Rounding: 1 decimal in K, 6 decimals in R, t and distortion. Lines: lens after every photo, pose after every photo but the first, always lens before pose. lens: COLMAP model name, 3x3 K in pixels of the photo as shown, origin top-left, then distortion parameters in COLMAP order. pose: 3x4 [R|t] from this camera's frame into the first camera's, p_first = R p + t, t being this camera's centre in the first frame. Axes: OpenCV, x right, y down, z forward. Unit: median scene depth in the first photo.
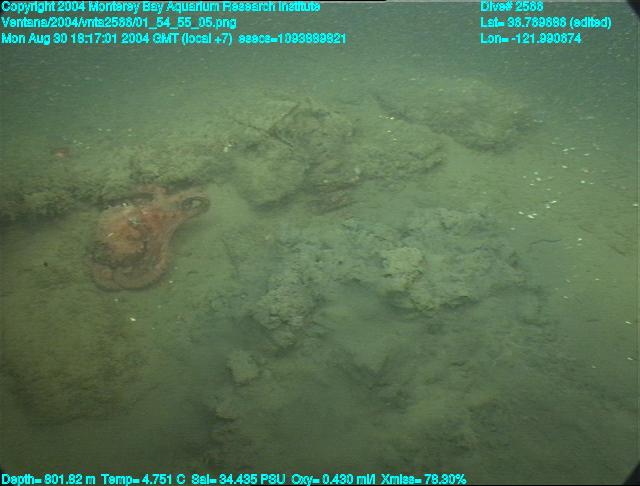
lens RADIAL K [[525.2, 0, 316.8], [0, 525.2, 242.4], [0, 0, 1]] dist [-0.111988, 0.325977]
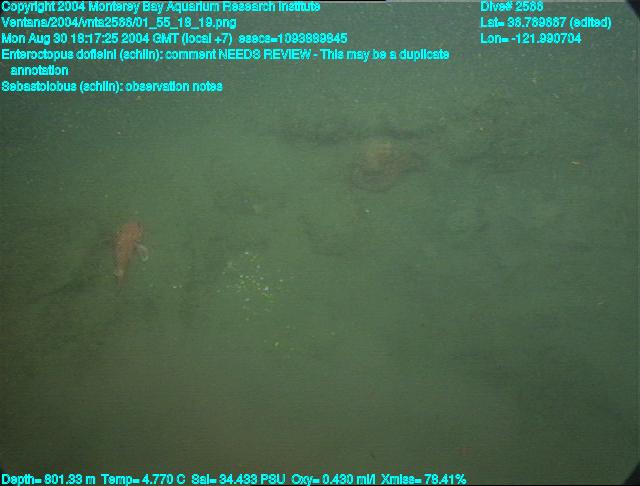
lens RADIAL K [[525.2, 0, 316.8], [0, 525.2, 242.4], [0, 0, 1]] dist [-0.111988, 0.325977]
pose [[0.941267, 0.239656, -0.237870, -0.073273], [-0.214640, 0.968479, 0.126408, 0.059433], [0.260666, -0.067927, 0.963036, -0.565054]]
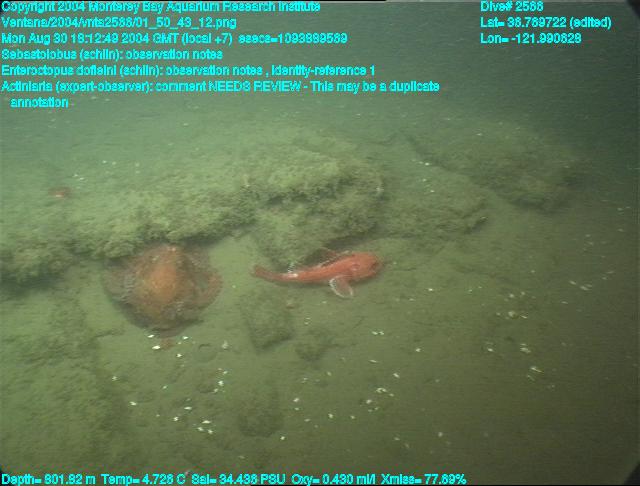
lens RADIAL K [[525.2, 0, 316.8], [0, 525.2, 242.4], [0, 0, 1]] dist [-0.111988, 0.325977]
pose [[0.998897, 0.046136, 0.008712, -0.062340], [-0.046038, 0.998877, -0.011169, -0.104664], [-0.009218, 0.010755, 0.999900, 0.119811]]
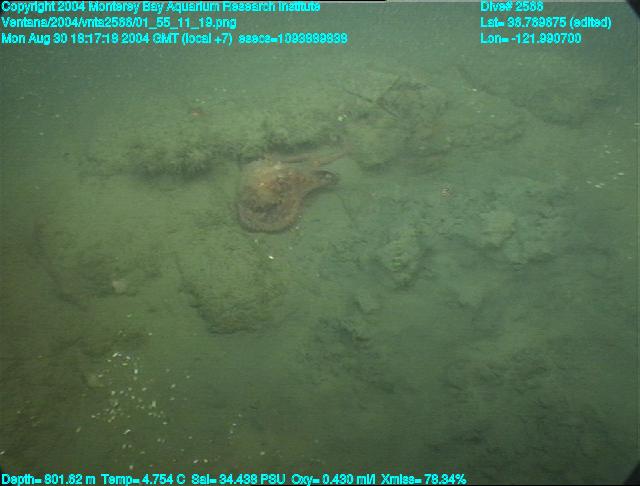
lens RADIAL K [[525.2, 0, 316.8], [0, 525.2, 242.4], [0, 0, 1]] dist [-0.111988, 0.325977]
pose [[0.998175, 0.052445, -0.029944, -0.181705], [-0.048789, 0.992516, 0.111946, -0.027576], [0.035591, -0.110281, 0.993263, -0.198111]]
